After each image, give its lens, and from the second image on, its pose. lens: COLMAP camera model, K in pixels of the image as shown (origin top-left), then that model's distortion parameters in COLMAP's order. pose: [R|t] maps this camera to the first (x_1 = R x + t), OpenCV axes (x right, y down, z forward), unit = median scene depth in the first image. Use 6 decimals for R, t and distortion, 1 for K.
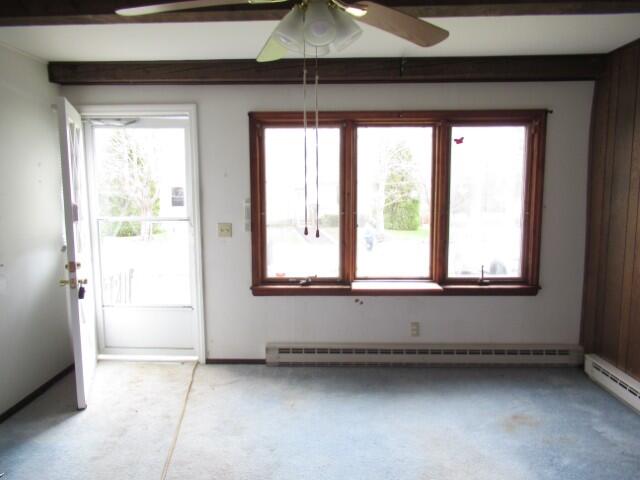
lens RADIAL K [[449.9, 0, 320.0], [0, 449.9, 240.0], [0, 0, 1]] dist [-0.029939, 0.002497]
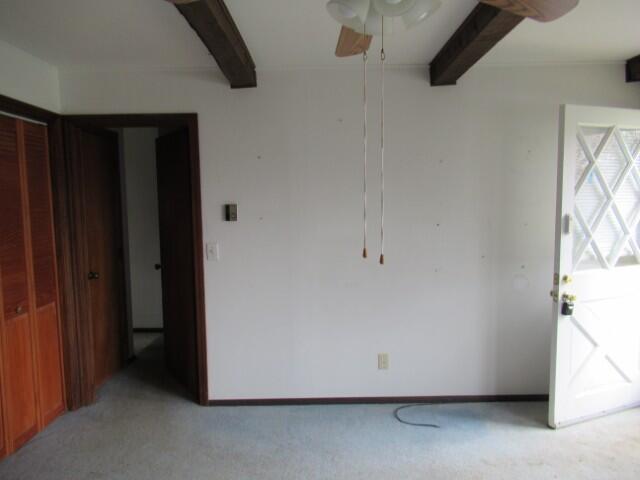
lens RADIAL K [[449.9, 0, 320.0], [0, 449.9, 240.0], [0, 0, 1]] dist [-0.029939, 0.002497]
pose [[0.018108, 0.084112, -0.996292, 0.390836], [-0.101802, 0.991432, 0.081851, -0.051140], [0.994640, 0.099942, 0.026515, 0.452027]]
